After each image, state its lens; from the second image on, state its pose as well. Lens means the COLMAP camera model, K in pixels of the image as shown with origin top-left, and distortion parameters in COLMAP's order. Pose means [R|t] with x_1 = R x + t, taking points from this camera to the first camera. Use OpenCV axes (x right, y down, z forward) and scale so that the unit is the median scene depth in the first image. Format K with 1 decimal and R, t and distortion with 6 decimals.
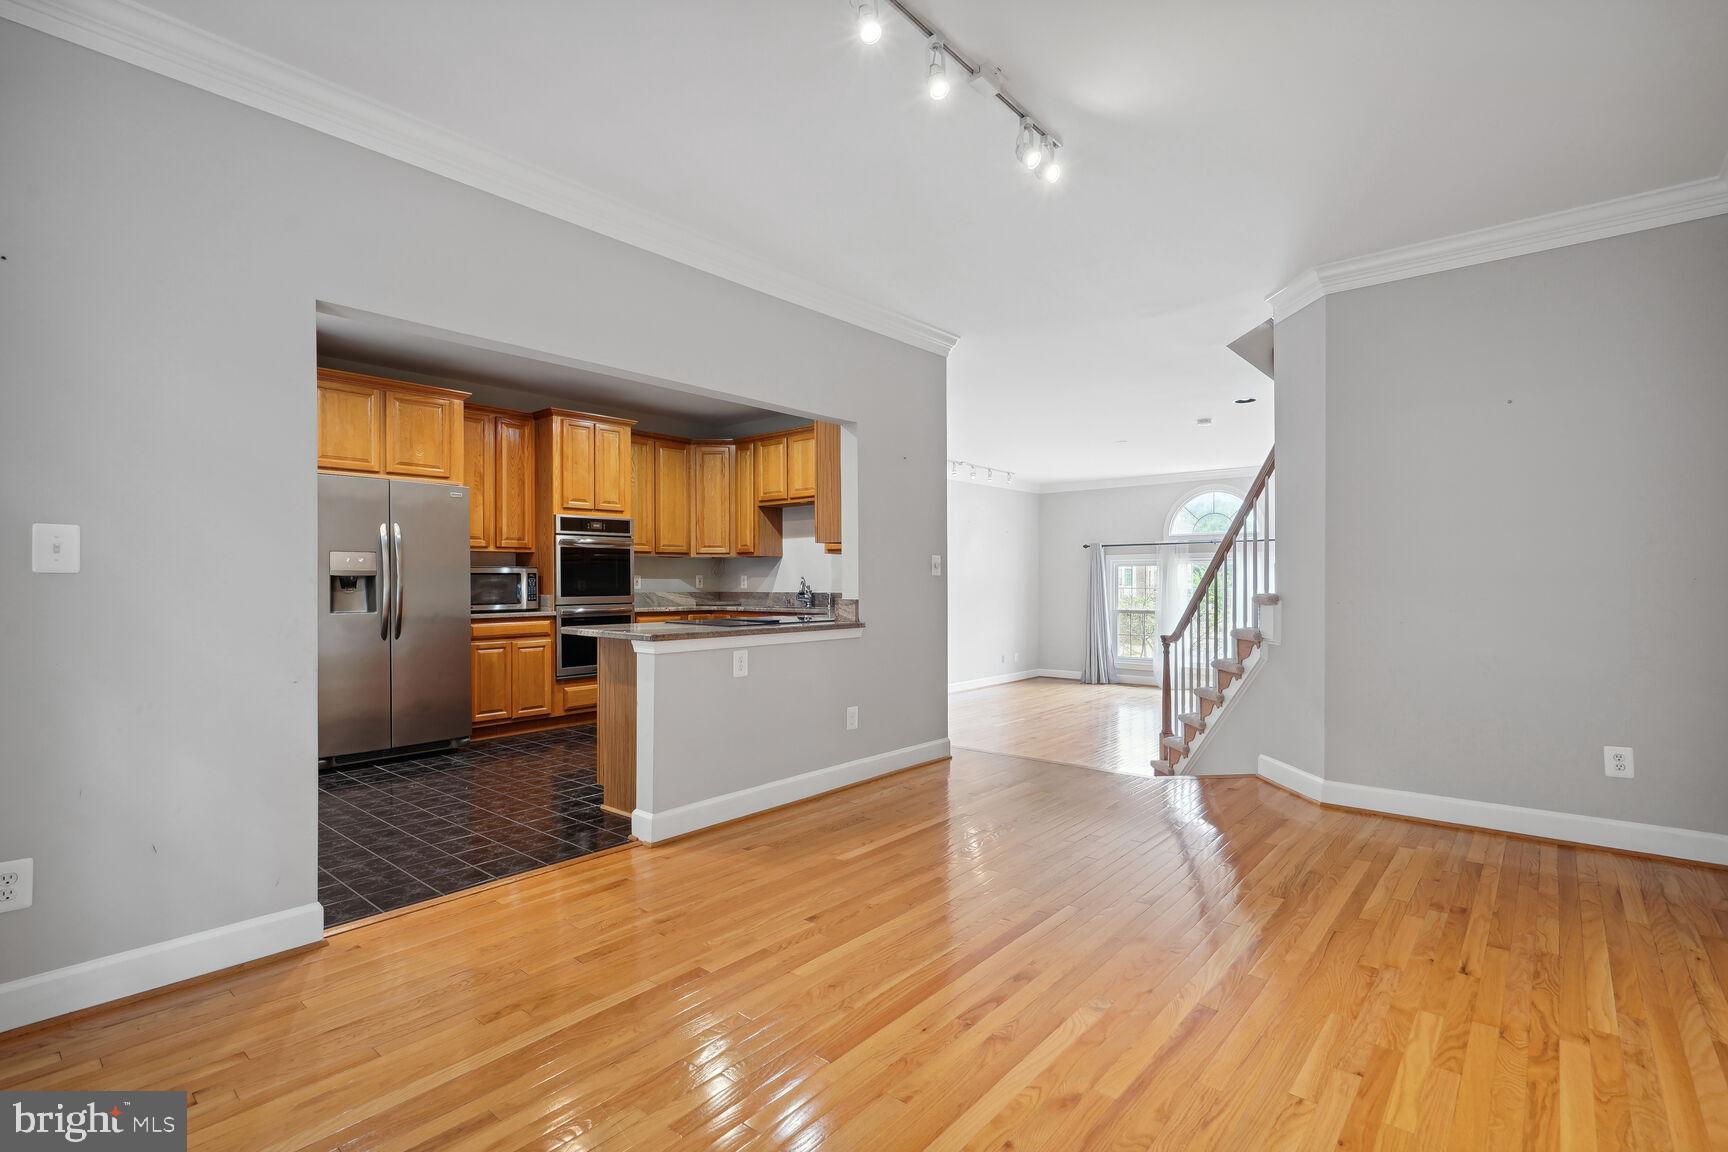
lens RADIAL K [[819.9, 0, 854.4], [0, 819.9, 580.0], [0, 0, 1]] dist [-0.006205, 0.002495]
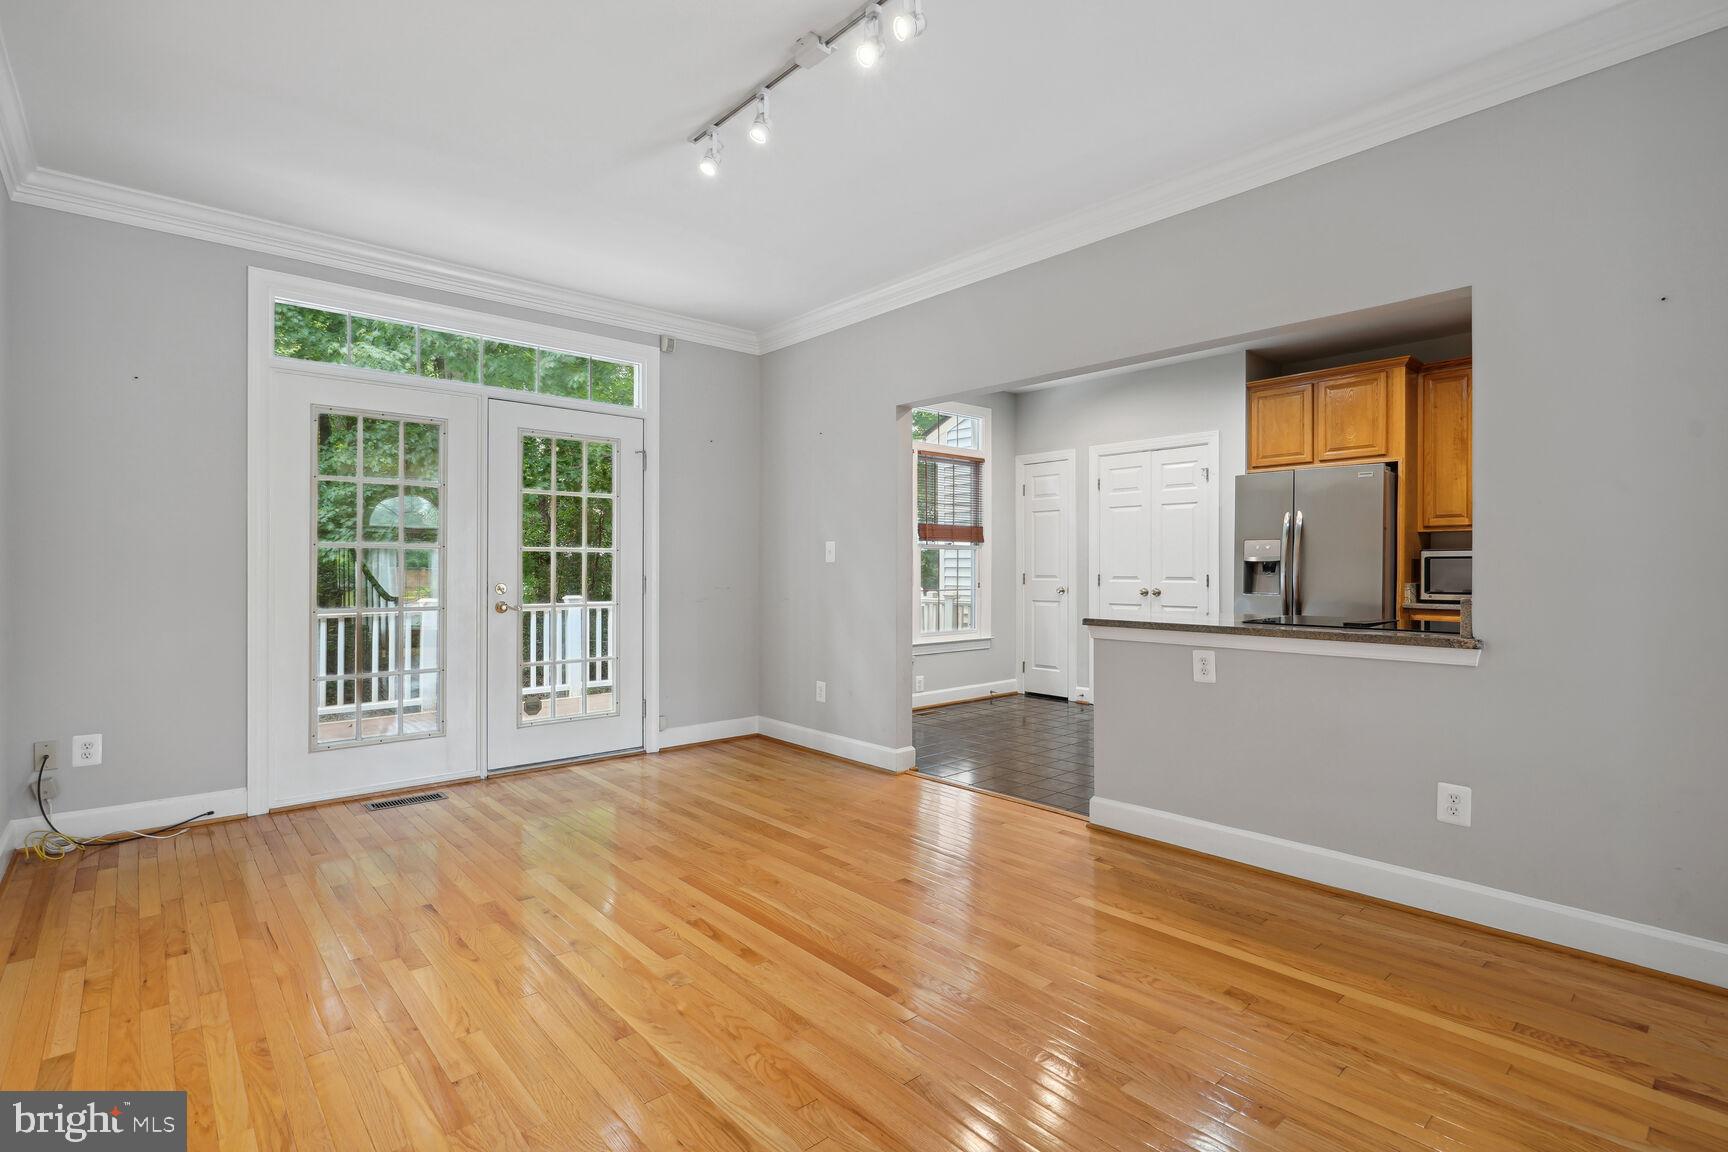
lens RADIAL K [[819.9, 0, 859.9], [0, 819.9, 564.0], [0, 0, 1]] dist [-0.006205, 0.002495]
pose [[-0.132906, -0.000828, -0.991128, 0.526933], [0.000246, 1.000000, -0.000869, -0.000172], [0.991129, -0.000360, -0.132906, 0.559329]]
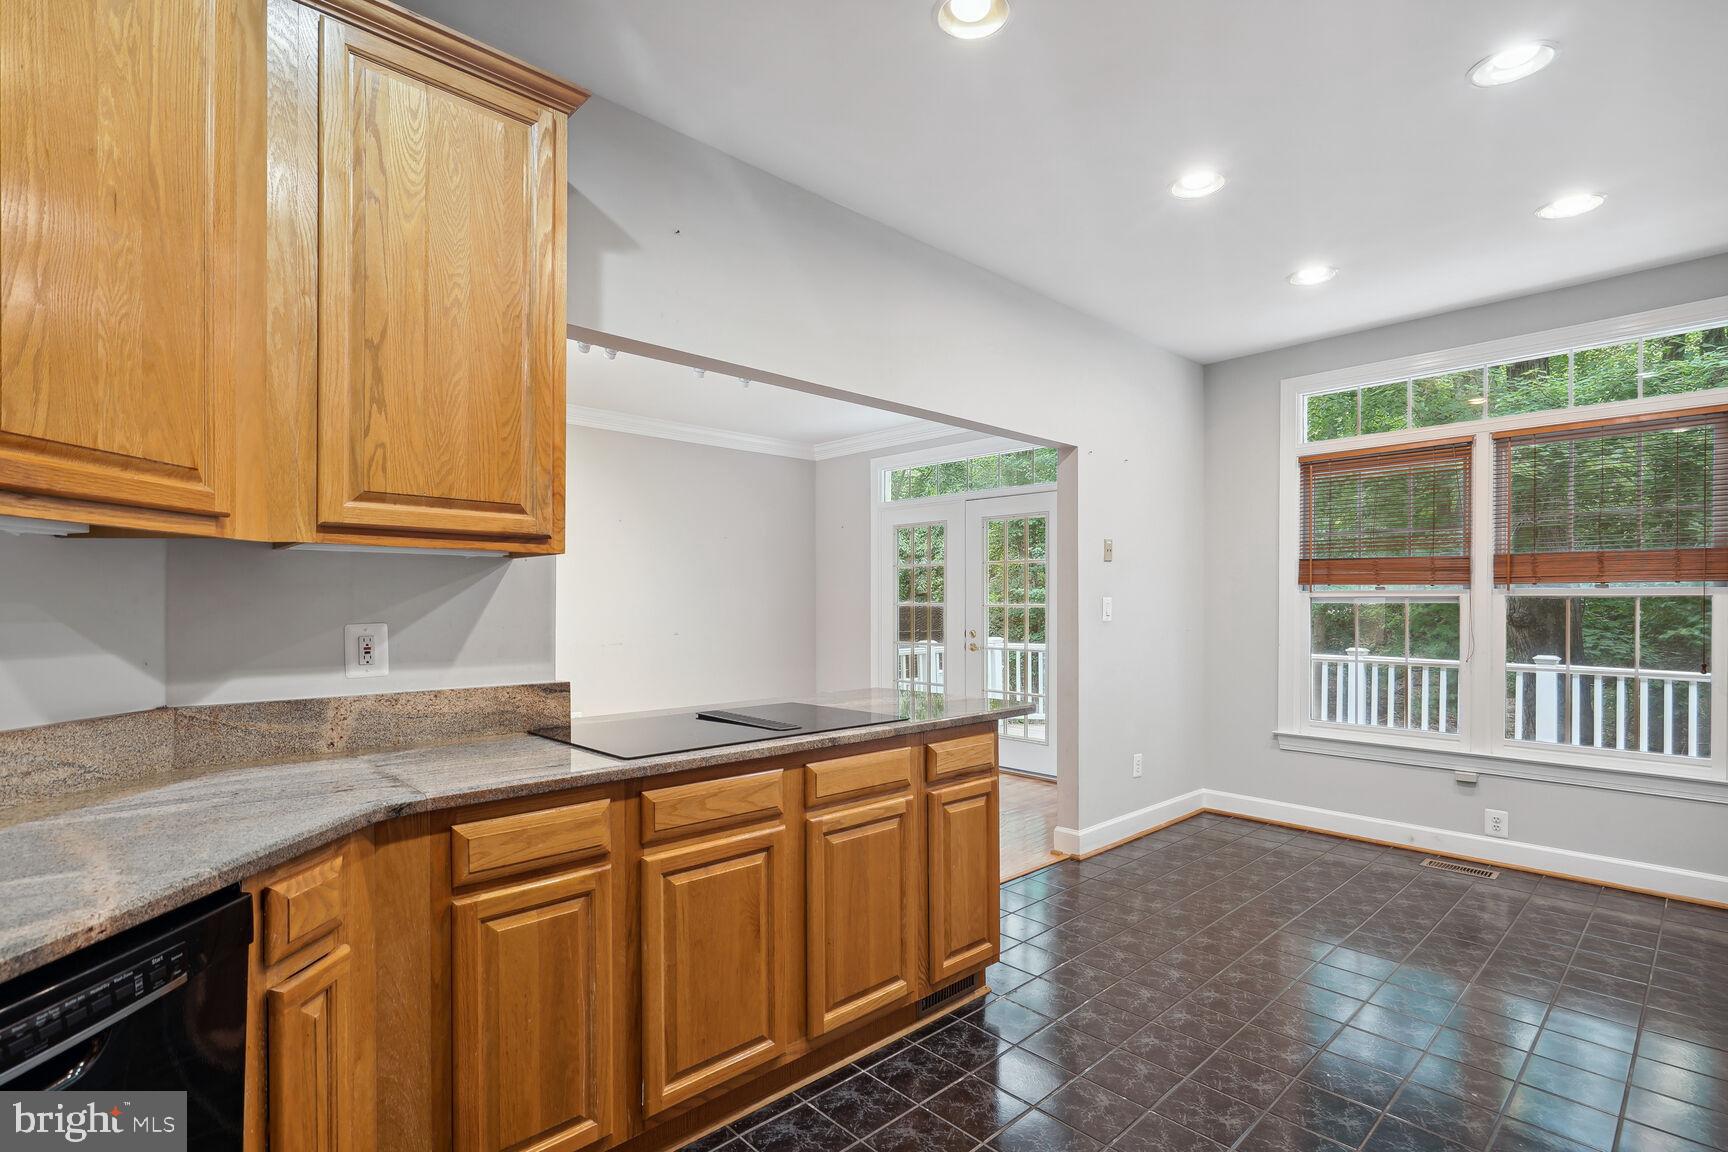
lens RADIAL K [[819.9, 0, 865.3], [0, 819.9, 597.2], [0, 0, 1]] dist [-0.006205, 0.002495]
pose [[-0.995110, 0.000840, 0.098767, -0.209379], [0.000089, 0.999971, -0.007603, -0.018978], [-0.098771, -0.007557, -0.995081, 1.267882]]
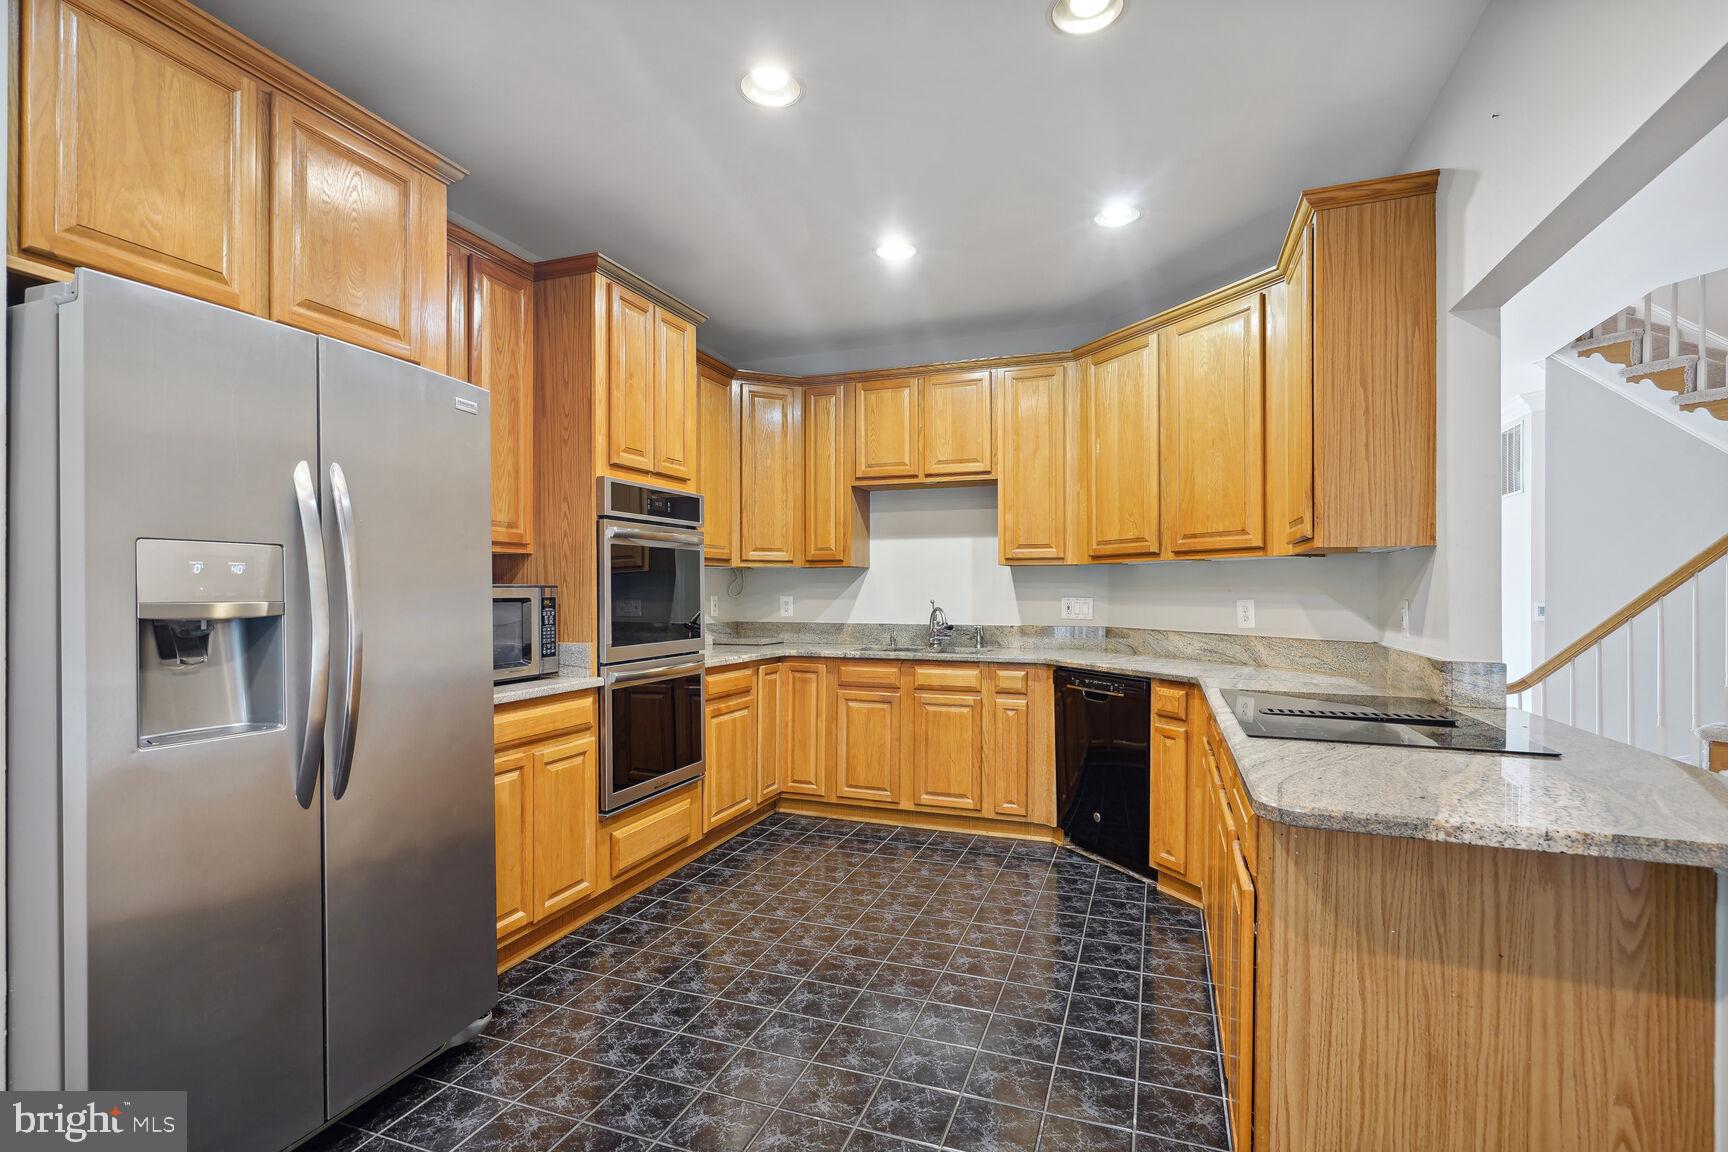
lens RADIAL K [[819.9, 0, 857.9], [0, 819.9, 585.2], [0, 0, 1]] dist [-0.006205, 0.002495]
pose [[0.936478, 0.005211, 0.350686, -0.454415], [-0.003024, 0.999972, -0.006786, -0.014860], [-0.350712, 0.005294, 0.936468, 0.573007]]
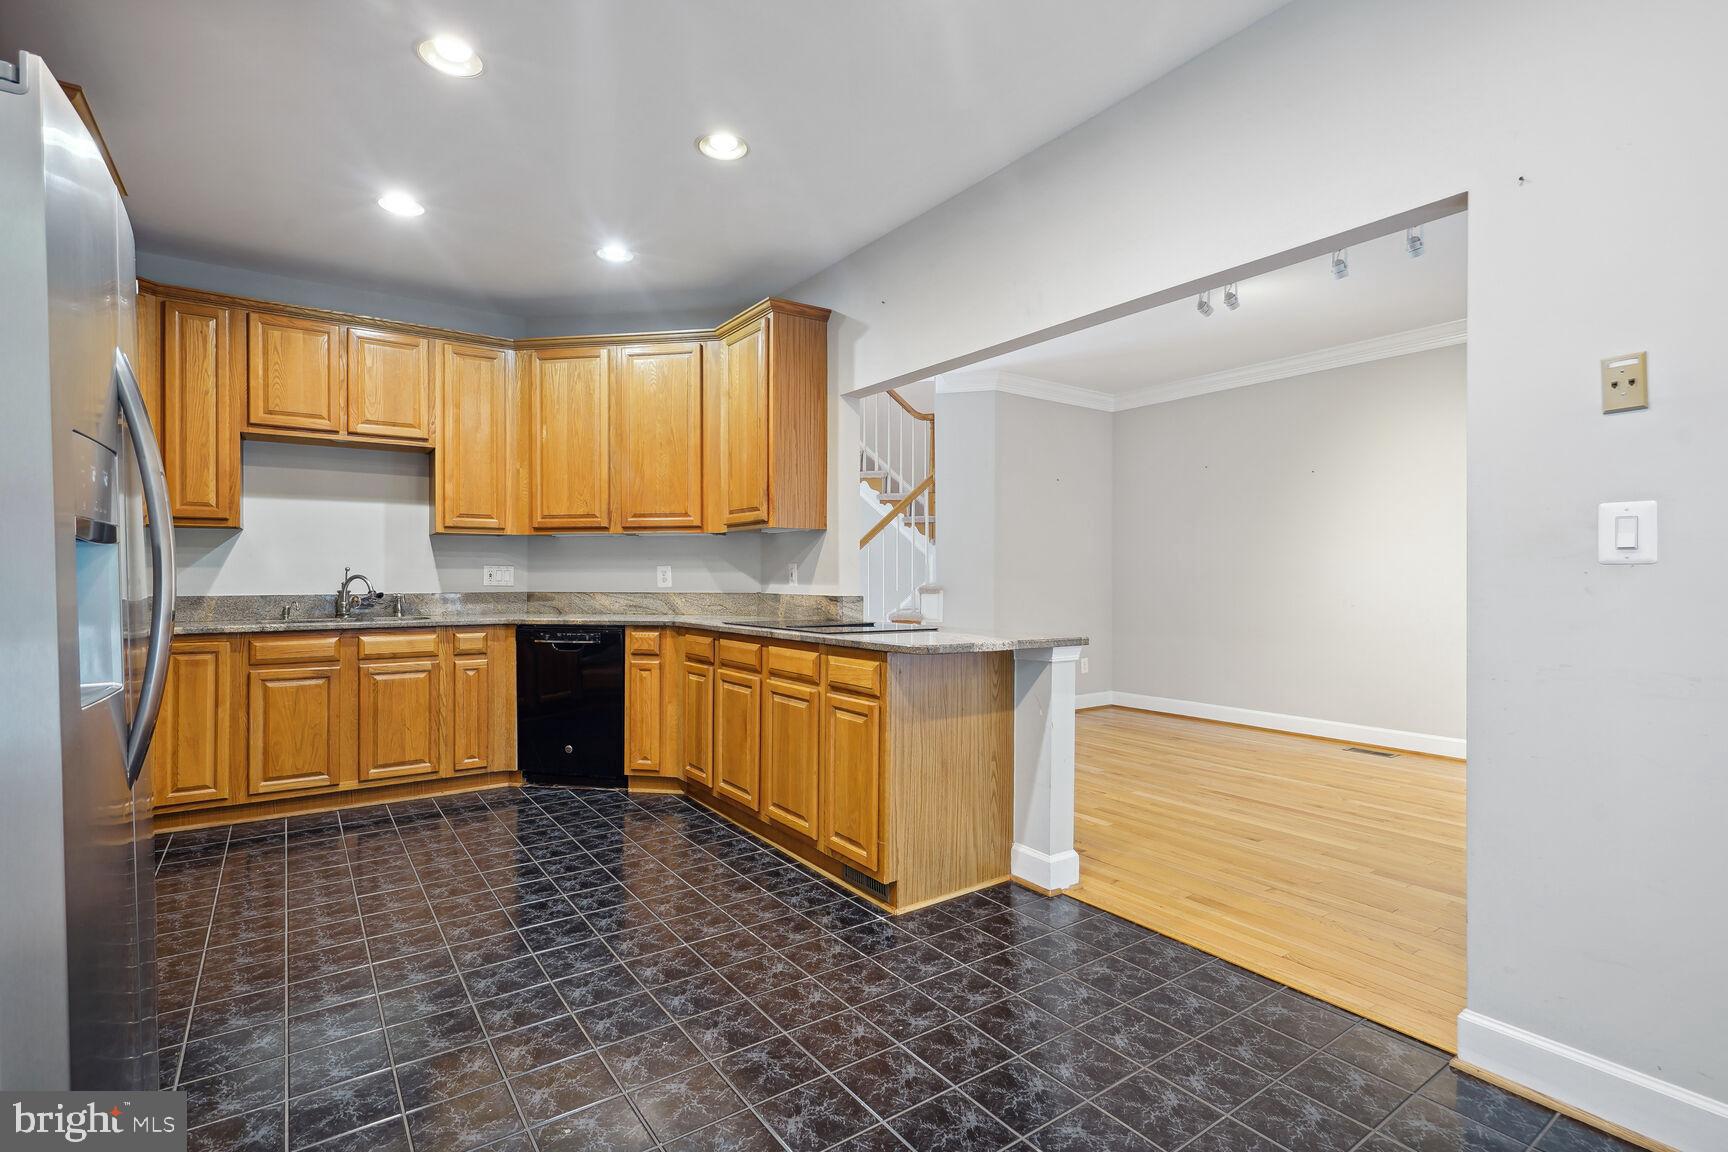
lens RADIAL K [[819.9, 0, 876.4], [0, 819.9, 571.0], [0, 0, 1]] dist [-0.006205, 0.002495]
pose [[0.225956, 0.007560, 0.974108, -0.736128], [0.000034, 0.999970, -0.007769, 0.004147], [-0.974138, 0.001788, 0.225949, 0.664791]]
